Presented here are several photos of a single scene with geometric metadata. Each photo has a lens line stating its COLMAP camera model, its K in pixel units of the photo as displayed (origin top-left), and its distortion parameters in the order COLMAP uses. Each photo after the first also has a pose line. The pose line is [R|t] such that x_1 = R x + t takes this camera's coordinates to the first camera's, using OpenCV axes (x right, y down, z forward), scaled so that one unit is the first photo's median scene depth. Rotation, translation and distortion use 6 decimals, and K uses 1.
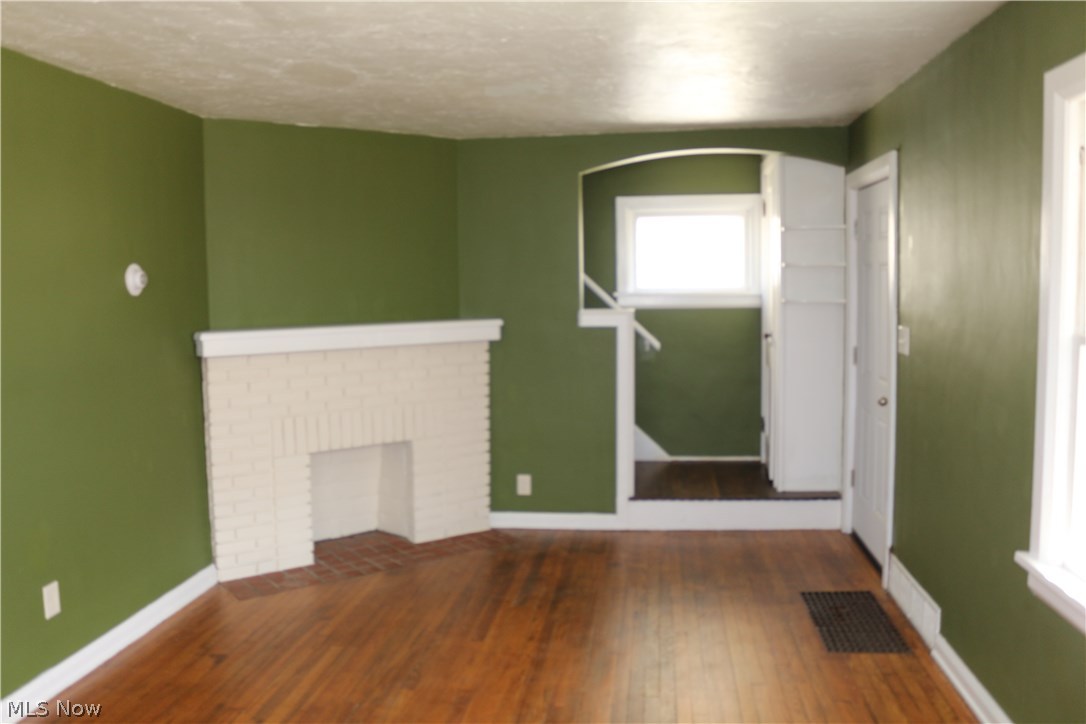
lens RADIAL K [[887.4, 0, 543.0], [0, 887.4, 362.0], [0, 0, 1]] dist [-0.109553, 0.006583]
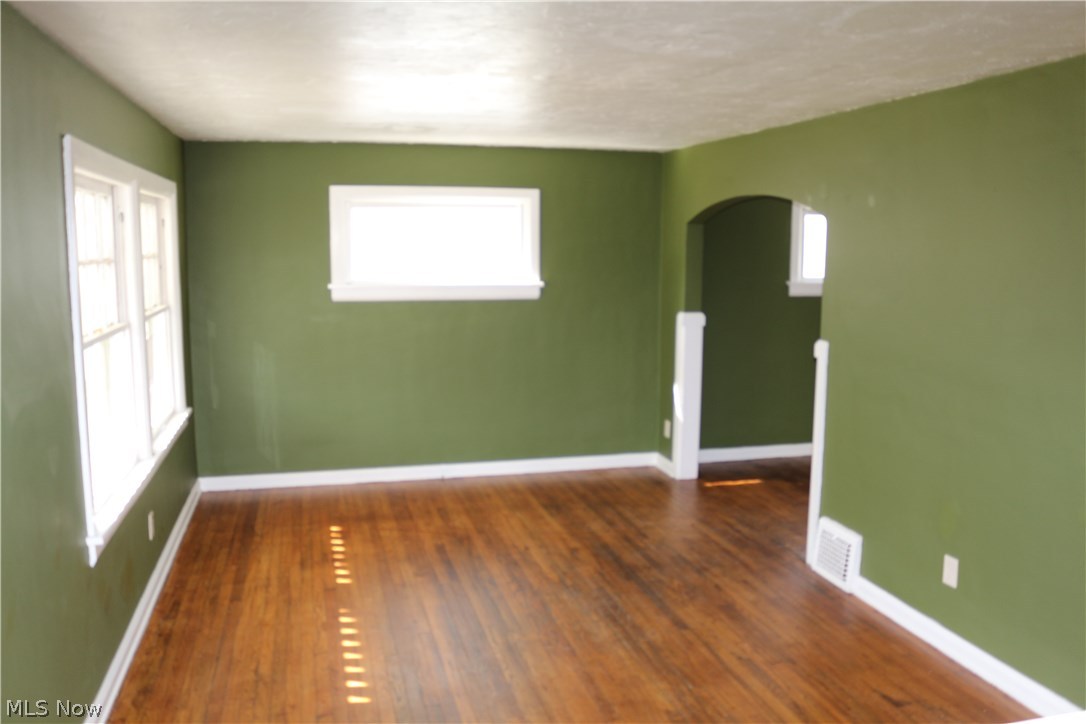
lens RADIAL K [[887.4, 0, 543.0], [0, 887.4, 362.0], [0, 0, 1]] dist [-0.109553, 0.006583]
pose [[-0.931244, 0.057579, -0.359819, 0.312216], [-0.024862, 0.975097, 0.220381, -0.224219], [0.363548, 0.214174, -0.906621, 1.763010]]
